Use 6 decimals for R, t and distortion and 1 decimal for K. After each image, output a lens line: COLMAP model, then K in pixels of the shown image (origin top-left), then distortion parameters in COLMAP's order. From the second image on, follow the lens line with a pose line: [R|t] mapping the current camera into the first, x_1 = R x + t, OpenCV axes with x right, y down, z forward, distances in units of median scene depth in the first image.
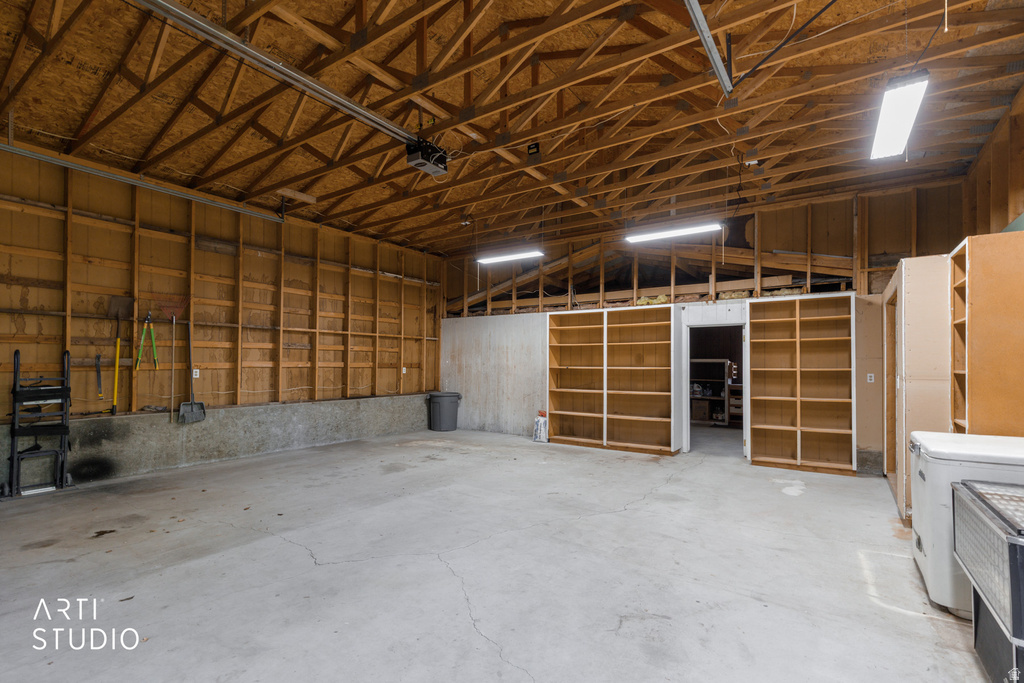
lens RADIAL K [[479.1, 0, 479.0], [0, 479.1, 360.5], [0, 0, 1]] dist [0.009039, -0.001750]
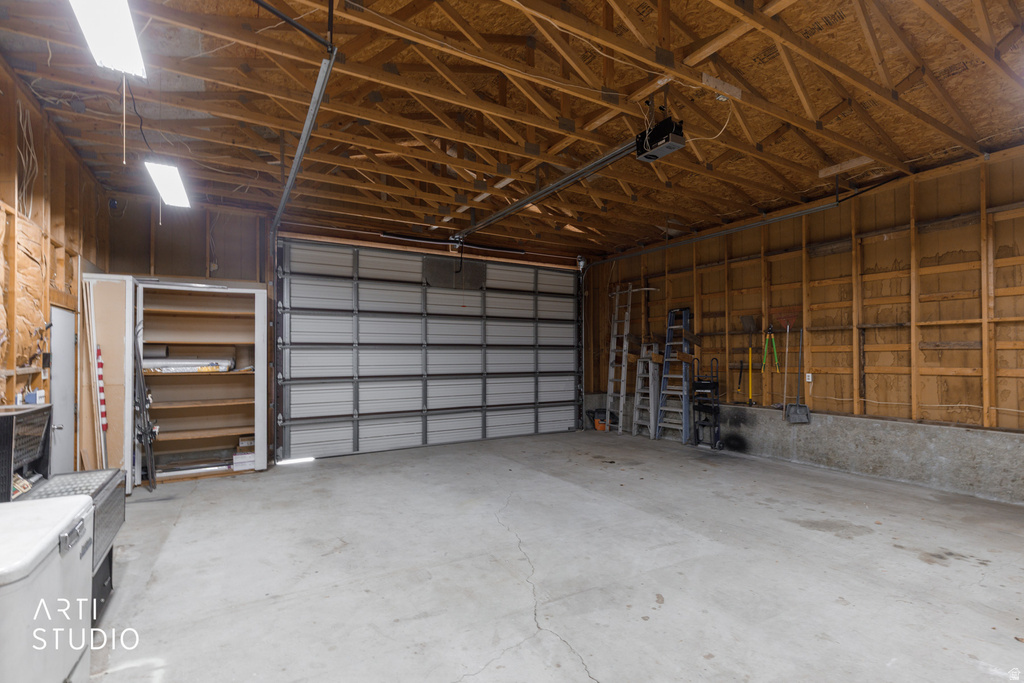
lens RADIAL K [[479.1, 0, 545.8], [0, 479.1, 350.4], [0, 0, 1]] dist [0.009039, -0.001750]
pose [[-0.341013, -0.013677, -0.939959, 0.774160], [0.009107, 0.999799, -0.017852, -0.024683], [0.940015, -0.014648, -0.340820, 1.076508]]
